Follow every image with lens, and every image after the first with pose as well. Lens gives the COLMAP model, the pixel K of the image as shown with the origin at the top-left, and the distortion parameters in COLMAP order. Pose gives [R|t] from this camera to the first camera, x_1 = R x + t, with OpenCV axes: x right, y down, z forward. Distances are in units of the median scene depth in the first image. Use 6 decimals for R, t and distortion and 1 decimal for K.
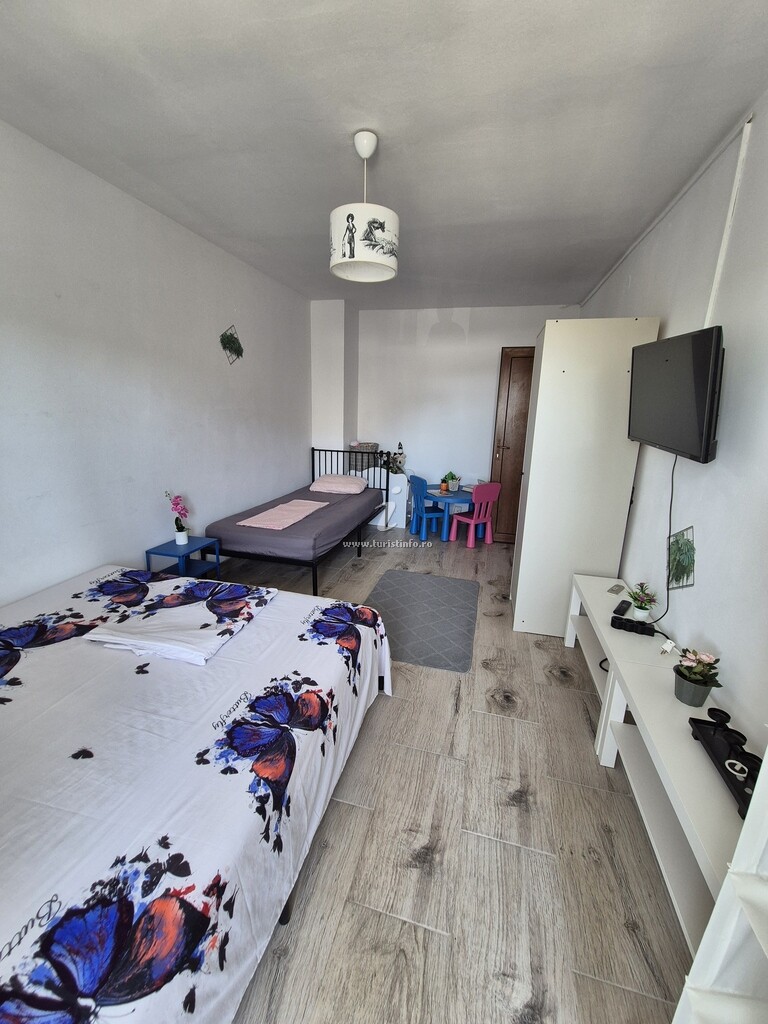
lens RADIAL K [[418.5, 0, 380.3], [0, 418.5, 517.0], [0, 0, 1]] dist [-0.000875, 0.000015]
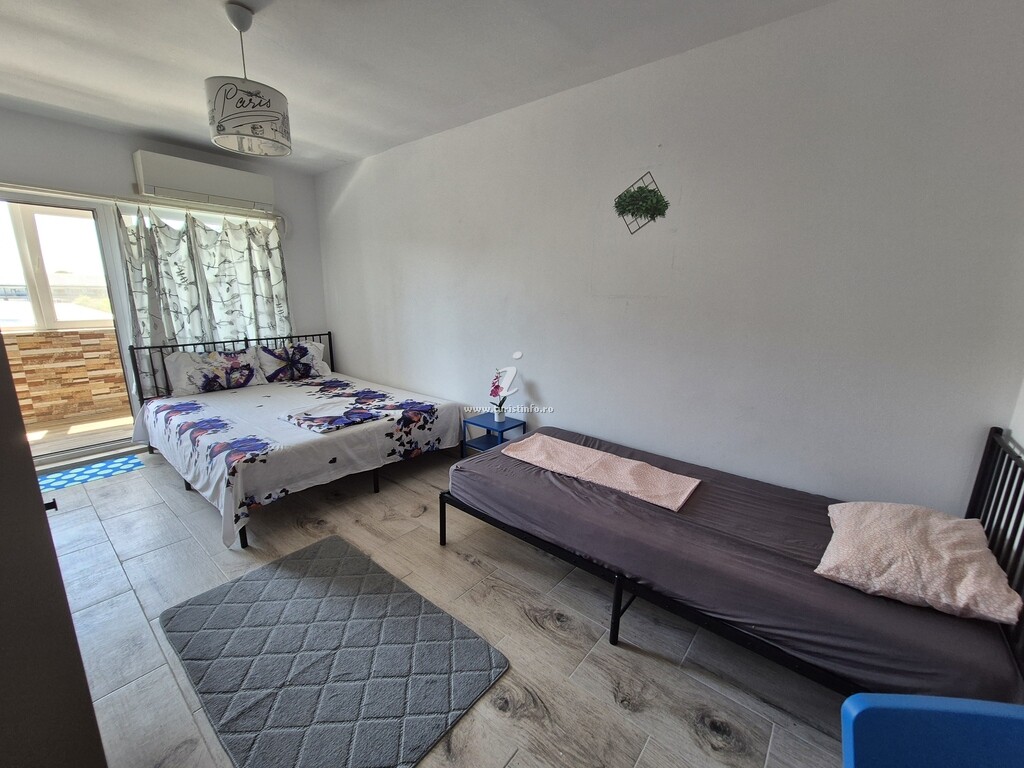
lens RADIAL K [[418.5, 0, 511.2], [0, 418.5, 391.4], [0, 0, 1]] dist [-0.000875, 0.000015]
pose [[-0.406493, 0.182699, -0.895201, 0.592337], [-0.257695, 0.917097, 0.304182, -0.438981], [0.876560, 0.354337, -0.325713, 1.754551]]
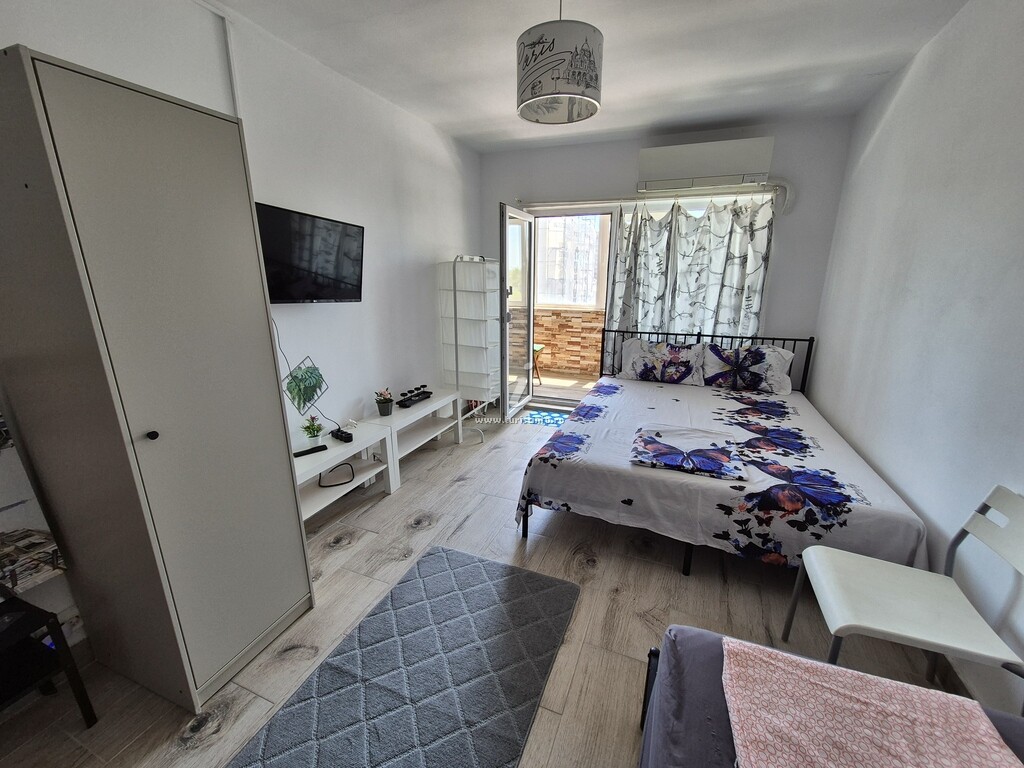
lens RADIAL K [[418.5, 0, 515.1], [0, 418.5, 388.7], [0, 0, 1]] dist [-0.000875, 0.000015]
pose [[-0.992801, -0.056700, 0.105507, -0.063071], [0.004630, 0.862035, 0.506827, -0.455619], [-0.119687, 0.503667, -0.855567, 1.692879]]
